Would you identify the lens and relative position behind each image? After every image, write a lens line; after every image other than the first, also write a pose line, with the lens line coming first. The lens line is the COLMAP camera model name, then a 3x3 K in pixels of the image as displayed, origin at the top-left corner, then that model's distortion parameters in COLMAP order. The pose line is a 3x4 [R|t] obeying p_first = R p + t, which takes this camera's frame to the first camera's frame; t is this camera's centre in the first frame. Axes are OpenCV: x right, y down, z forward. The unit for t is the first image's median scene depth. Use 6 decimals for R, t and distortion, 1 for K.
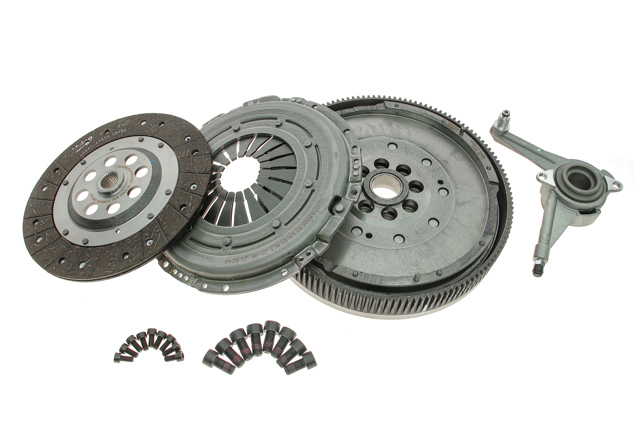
lens RADIAL K [[528.5, 0, 320.0], [0, 528.5, 213.0], [0, 0, 1]] dist [-0.169890, 0.158612]
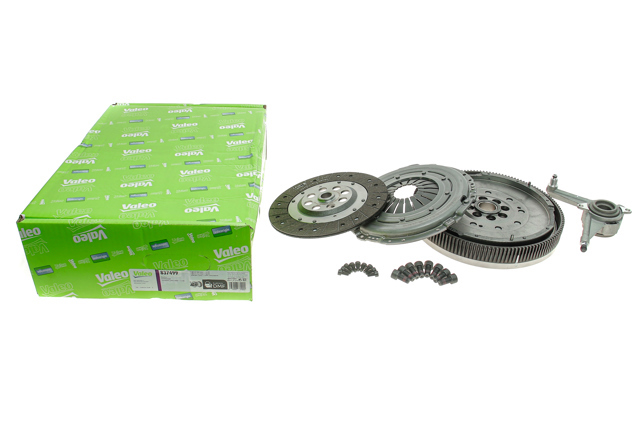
lens RADIAL K [[528.5, 0, 320.0], [0, 528.5, 213.0], [0, 0, 1]] dist [-0.169890, 0.158612]
pose [[0.994613, 0.035967, -0.097222, -0.263909], [-0.071207, 0.918643, -0.388619, 0.698819], [0.075334, 0.393449, 0.916255, -0.611773]]
